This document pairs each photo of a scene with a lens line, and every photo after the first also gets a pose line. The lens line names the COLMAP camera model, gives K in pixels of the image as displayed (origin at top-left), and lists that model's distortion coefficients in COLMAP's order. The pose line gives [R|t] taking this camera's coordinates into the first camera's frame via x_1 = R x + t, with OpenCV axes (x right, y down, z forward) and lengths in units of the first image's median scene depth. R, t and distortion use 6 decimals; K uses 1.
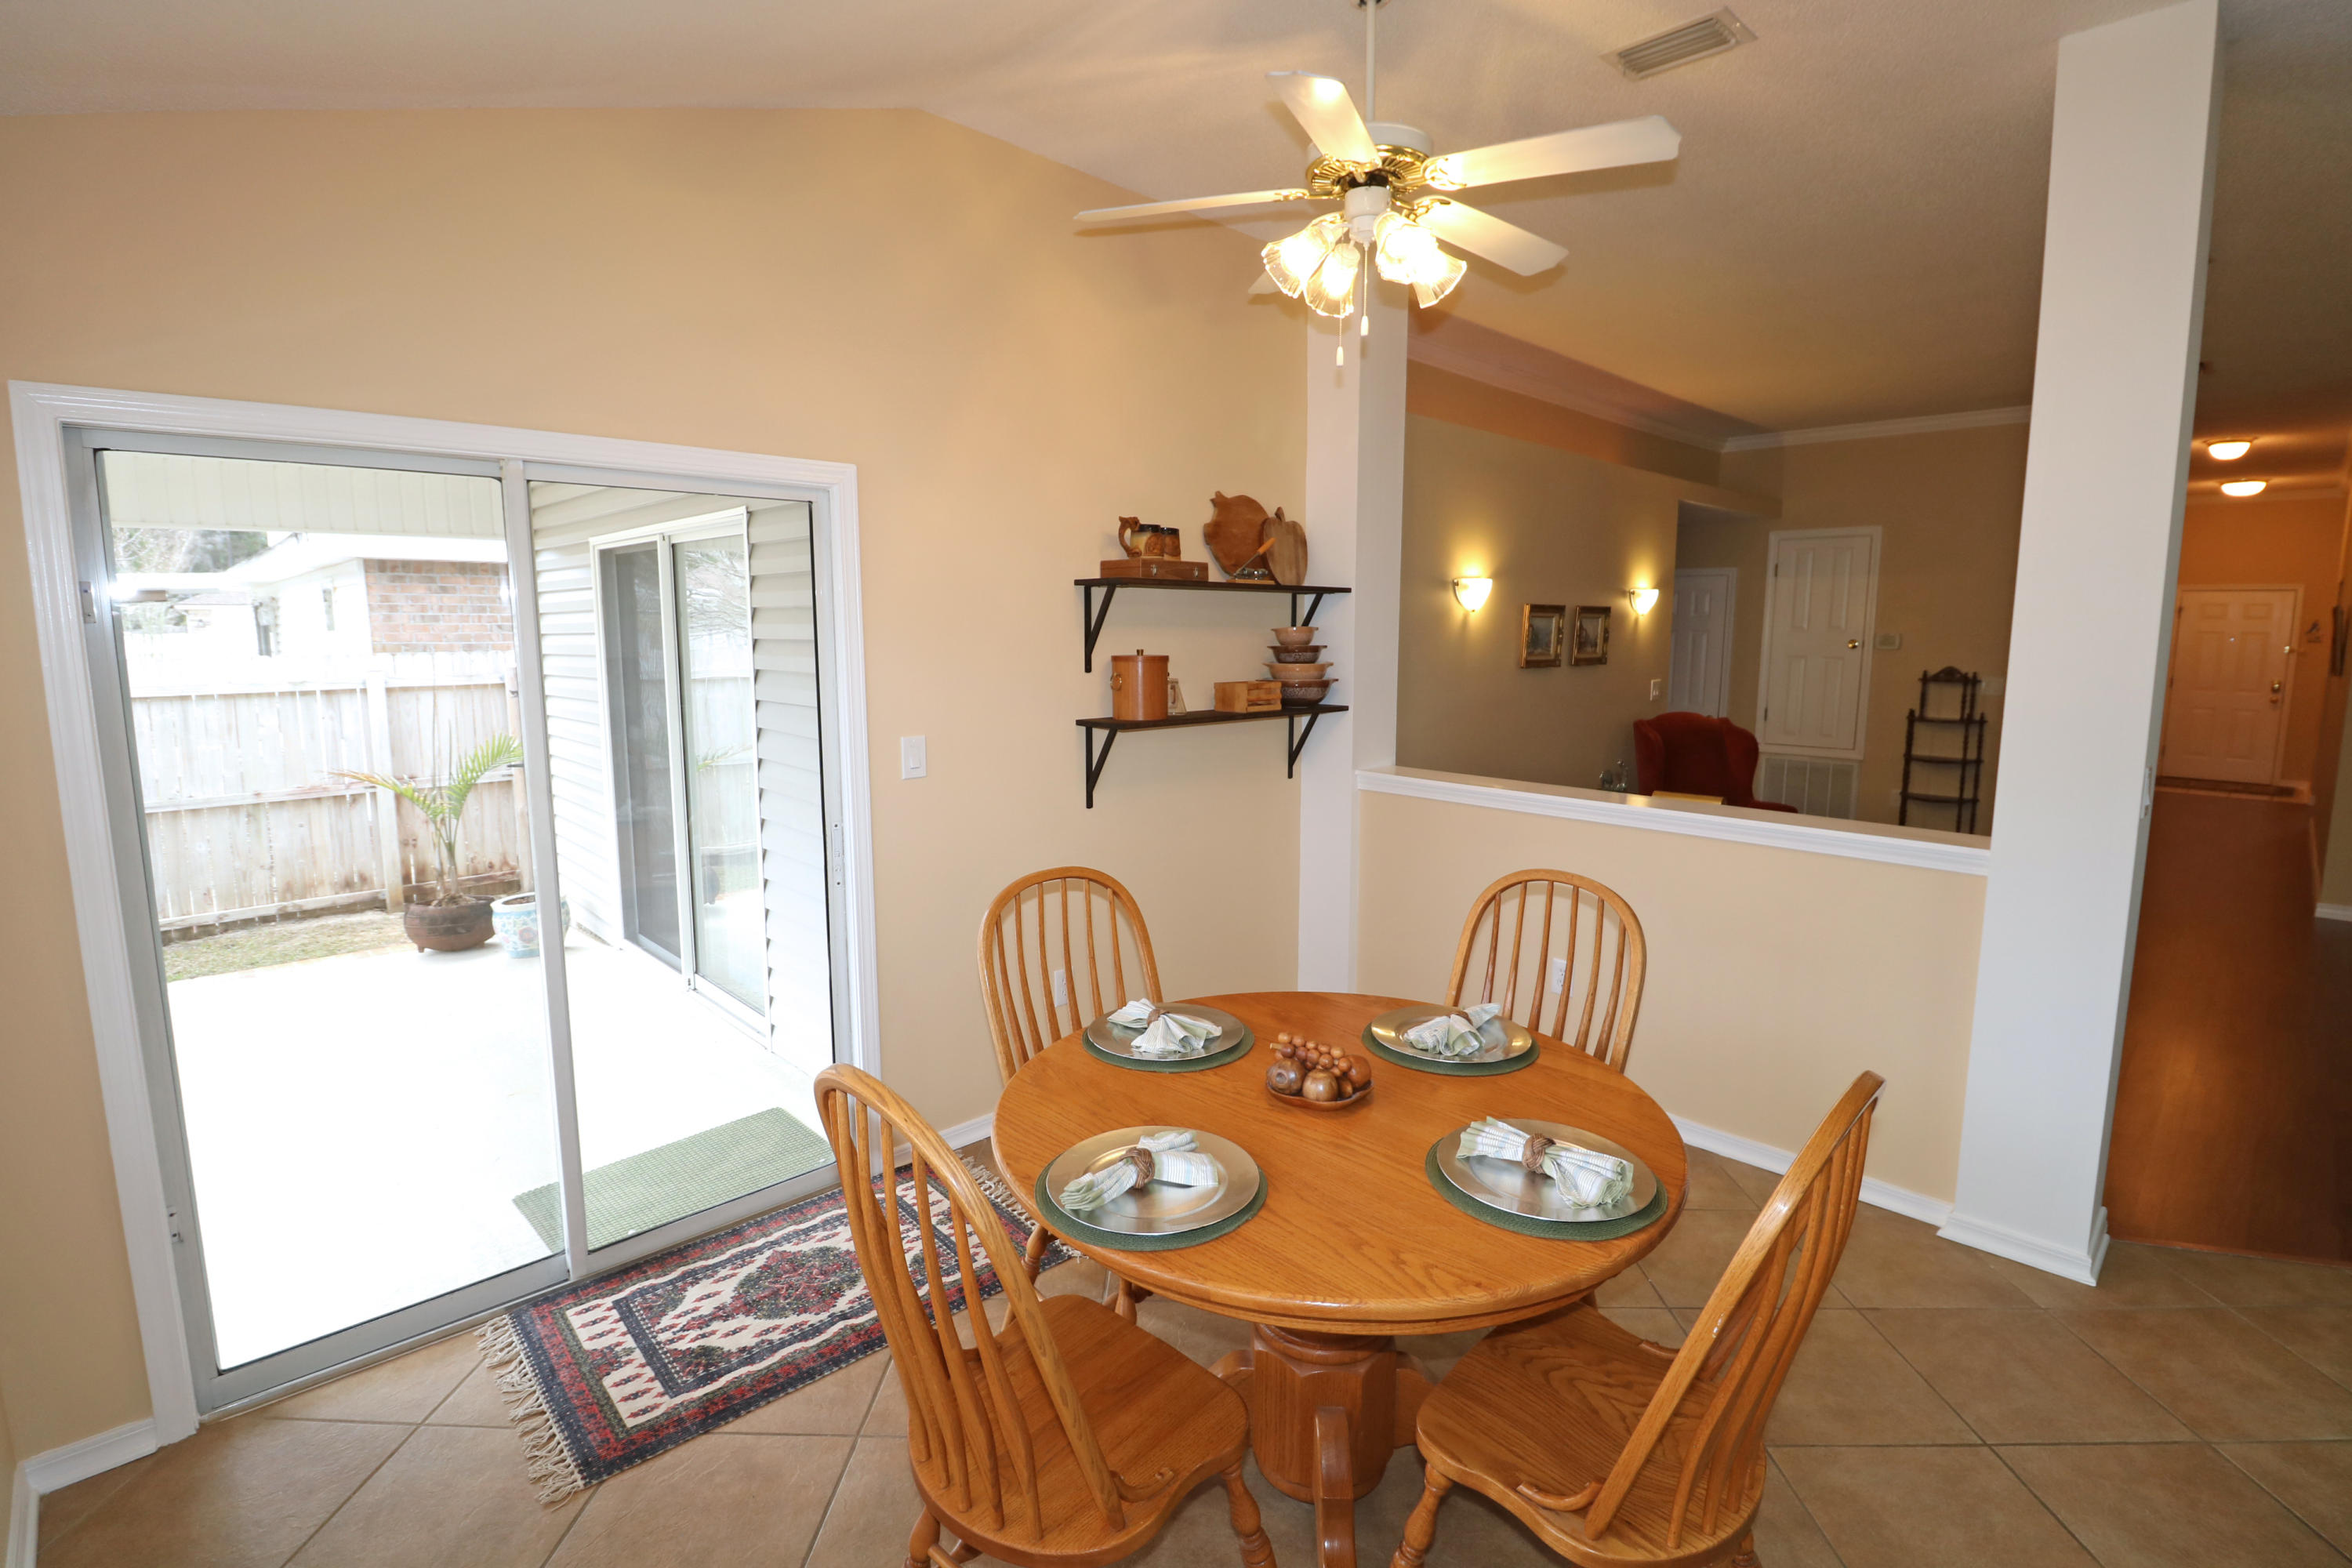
lens RADIAL K [[1084.5, 0, 1189.0], [0, 1084.5, 768.2], [0, 0, 1]] dist [-0.001046, -0.013588]
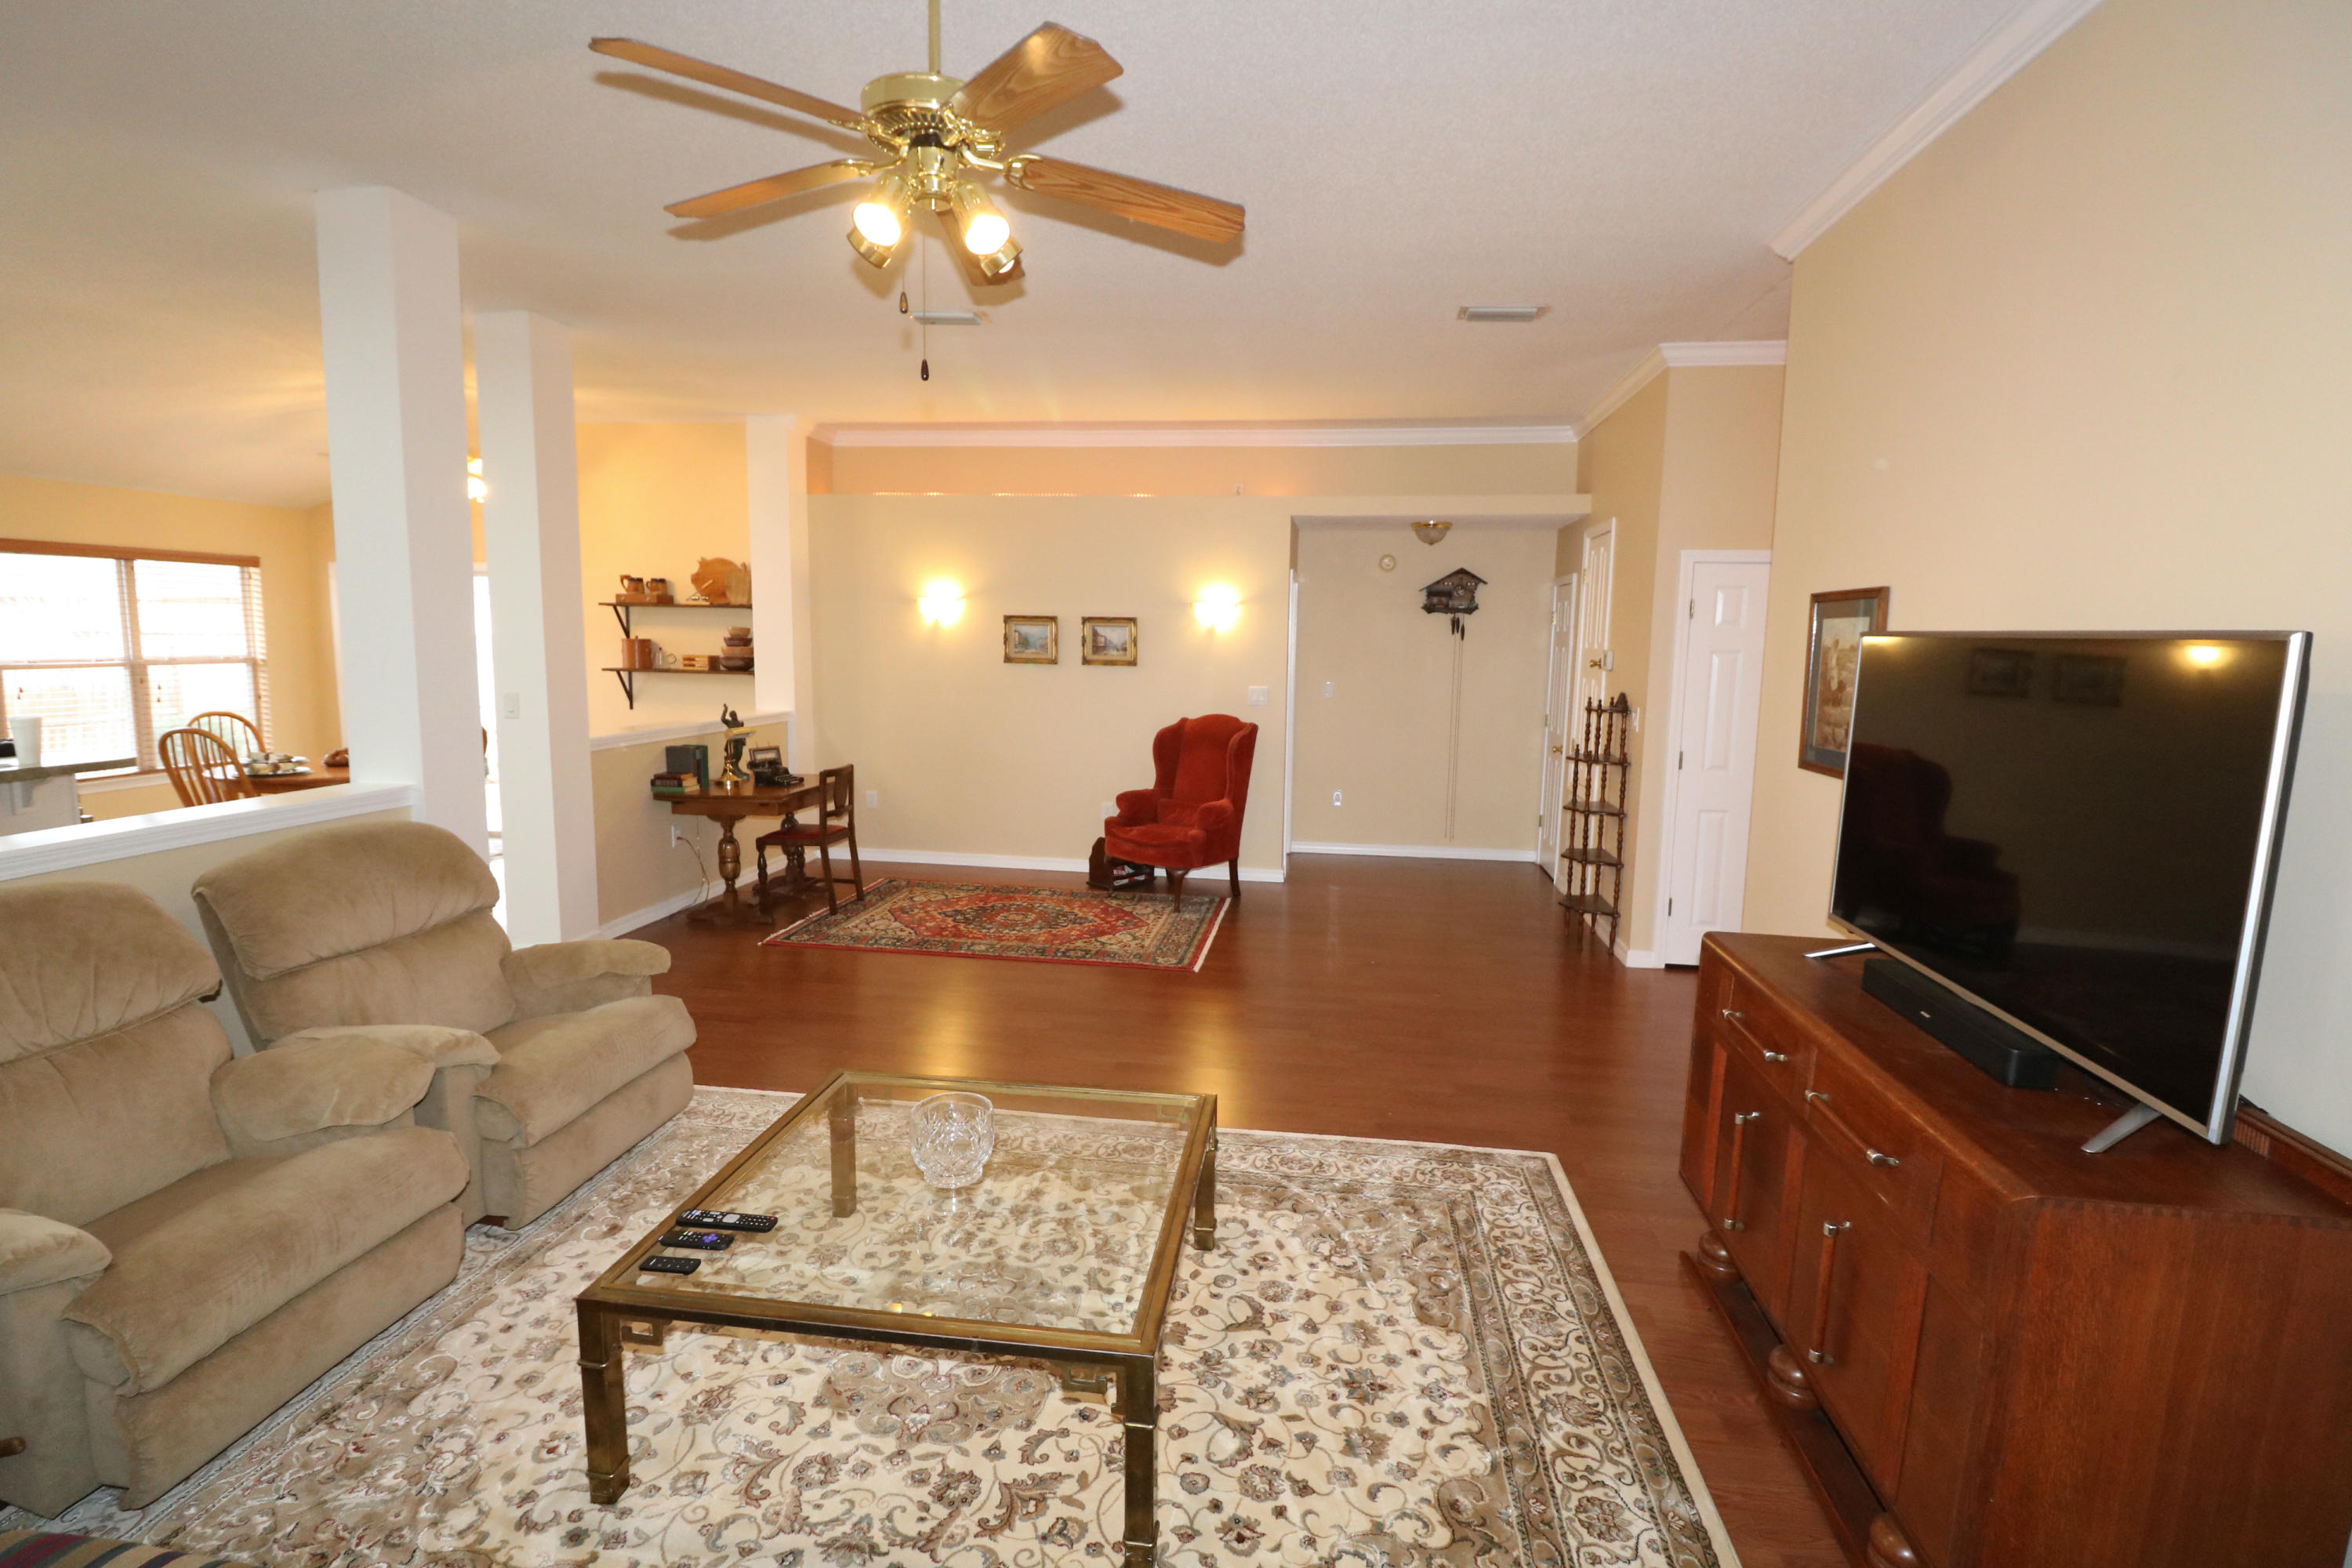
lens RADIAL K [[1084.5, 0, 1189.0], [0, 1084.5, 768.2], [0, 0, 1]] dist [-0.001046, -0.013588]
pose [[0.613190, 0.102274, -0.783287, 2.018077], [-0.121949, 0.991952, 0.034053, -0.049200], [0.780466, 0.074640, 0.620727, 0.479009]]
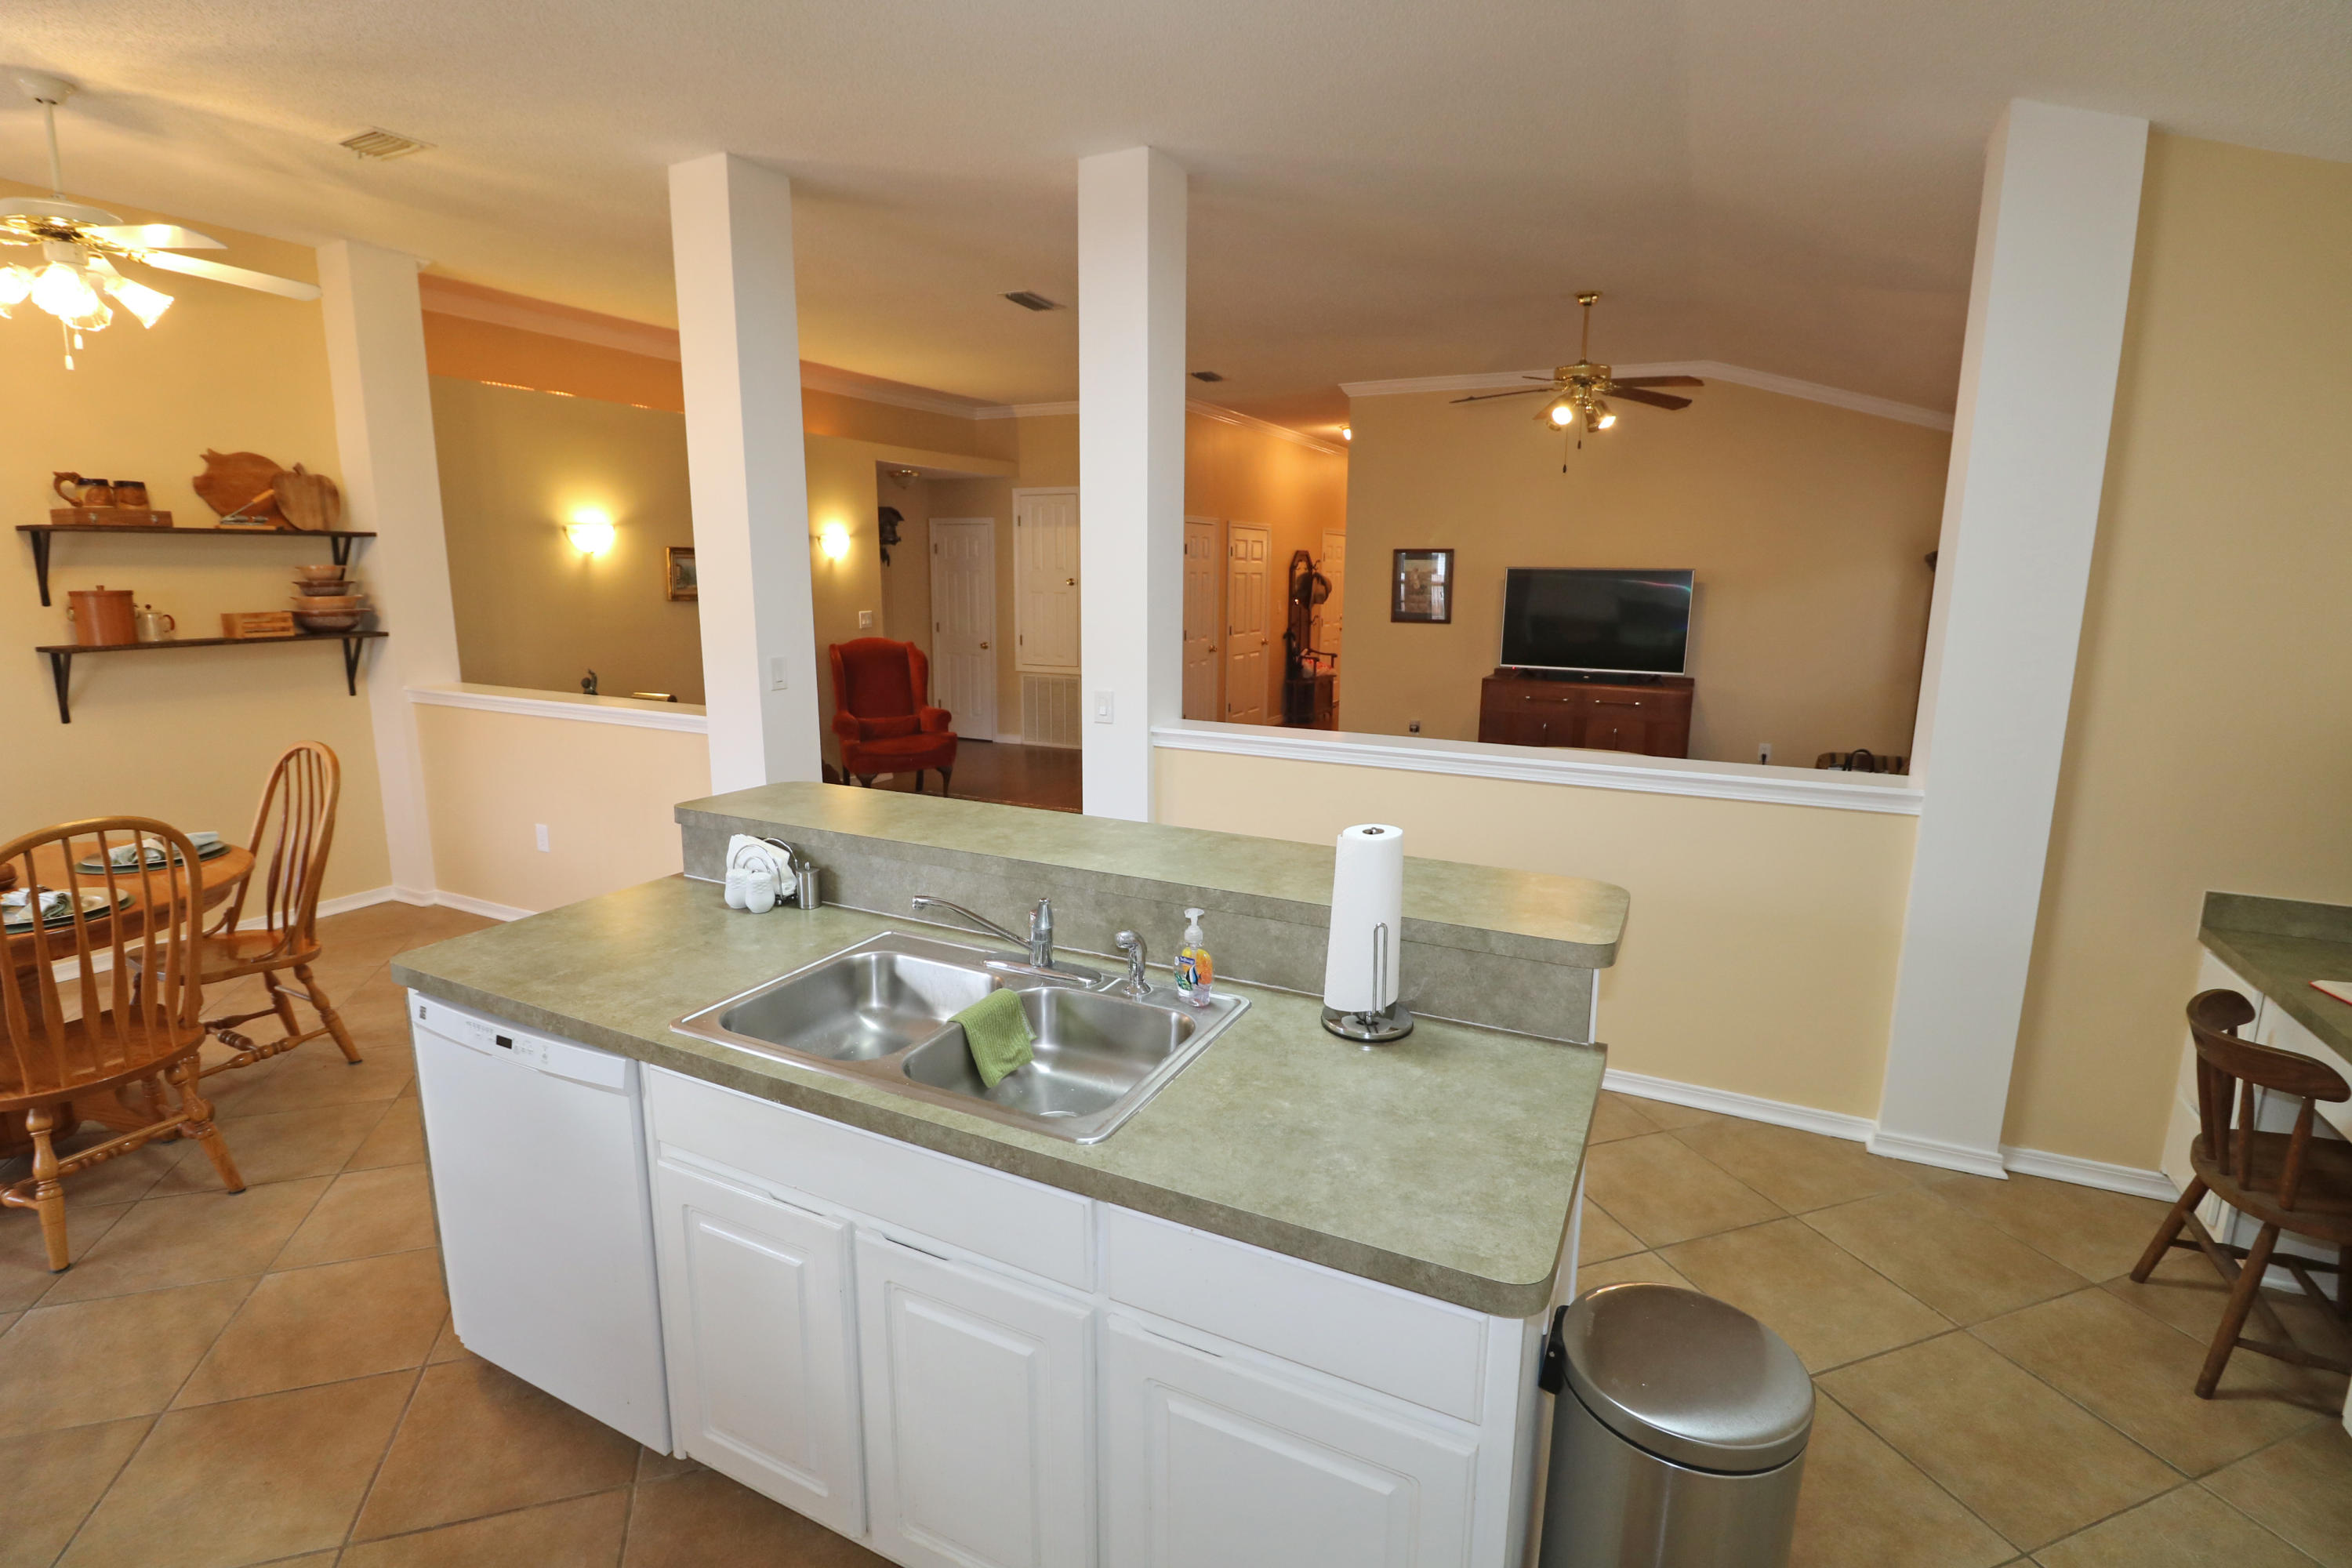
lens RADIAL K [[1084.5, 0, 1189.0], [0, 1084.5, 768.2], [0, 0, 1]] dist [-0.001046, -0.013588]
pose [[0.937688, -0.059362, 0.342371, 0.568271], [0.041473, 0.997376, 0.059345, 0.058759], [-0.344995, -0.041448, 0.937689, -0.429799]]
